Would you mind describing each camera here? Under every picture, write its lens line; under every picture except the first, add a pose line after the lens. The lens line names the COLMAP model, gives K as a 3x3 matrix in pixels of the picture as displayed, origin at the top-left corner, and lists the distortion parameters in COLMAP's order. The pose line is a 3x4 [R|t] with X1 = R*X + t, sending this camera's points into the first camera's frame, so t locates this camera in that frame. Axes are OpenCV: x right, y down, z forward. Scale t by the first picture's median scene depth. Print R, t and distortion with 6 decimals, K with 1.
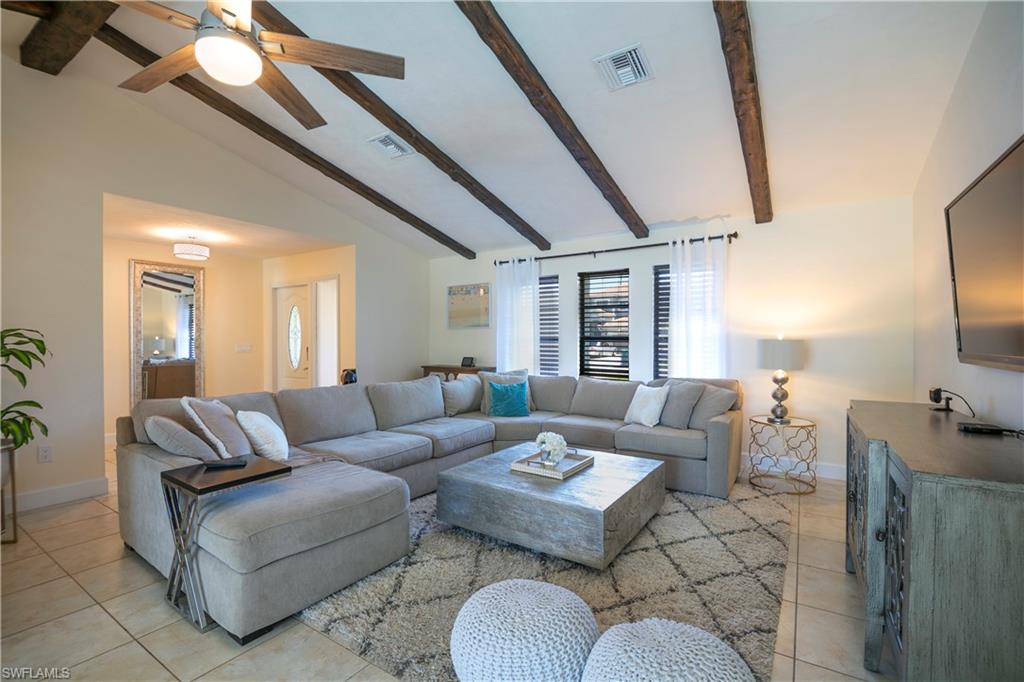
lens RADIAL K [[453.2, 0, 509.3], [0, 453.2, 343.6], [0, 0, 1]] dist [-0.003050, -0.006481]
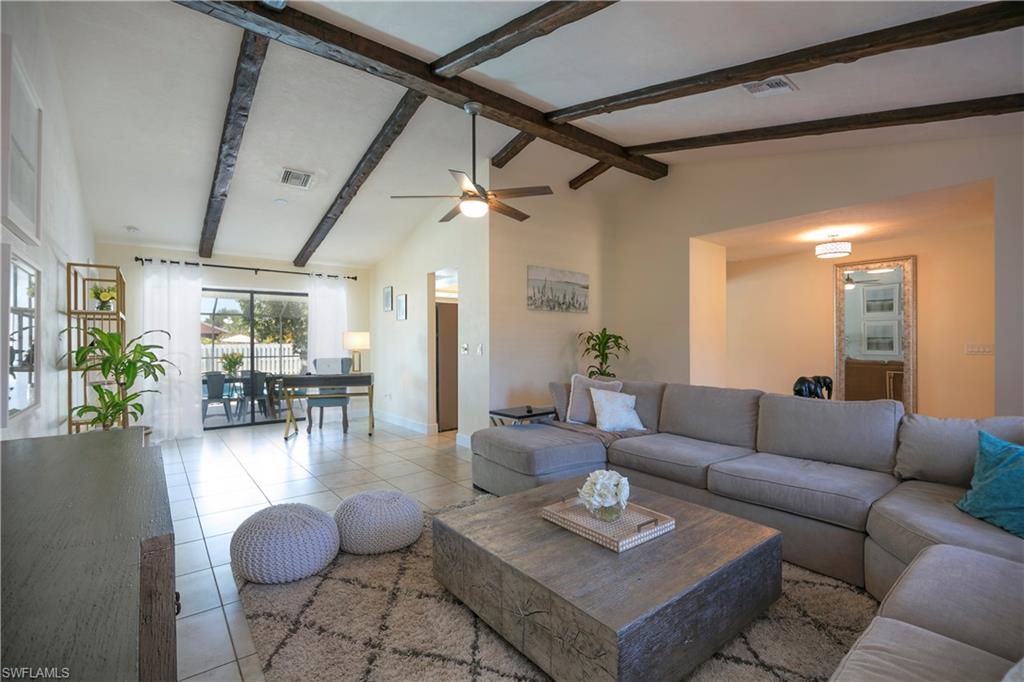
lens RADIAL K [[453.2, 0, 509.3], [0, 453.2, 343.6], [0, 0, 1]] dist [-0.003050, -0.006481]
pose [[-0.295665, 0.001714, -0.955290, 0.588292], [-0.005769, 0.999977, 0.003579, 0.001473], [0.955274, 0.006569, -0.295648, 0.788271]]
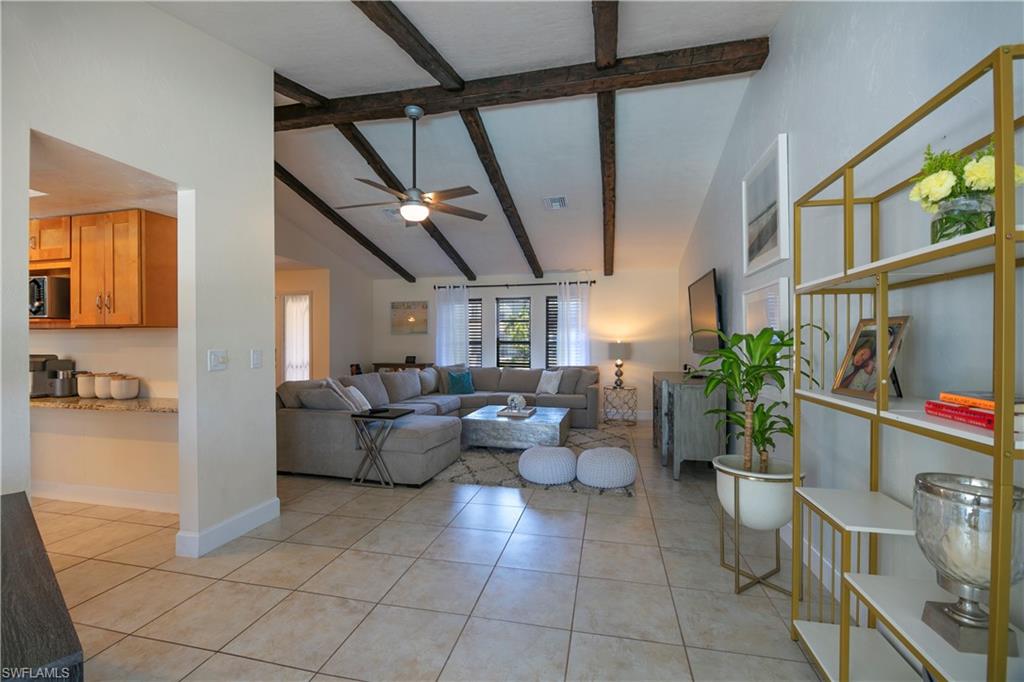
lens RADIAL K [[453.2, 0, 509.3], [0, 453.2, 343.6], [0, 0, 1]] dist [-0.003050, -0.006481]
pose [[0.934894, -0.000206, 0.354927, -0.391798], [0.003007, 0.999969, -0.007338, 0.005132], [-0.354914, 0.007927, 0.934865, -0.465263]]
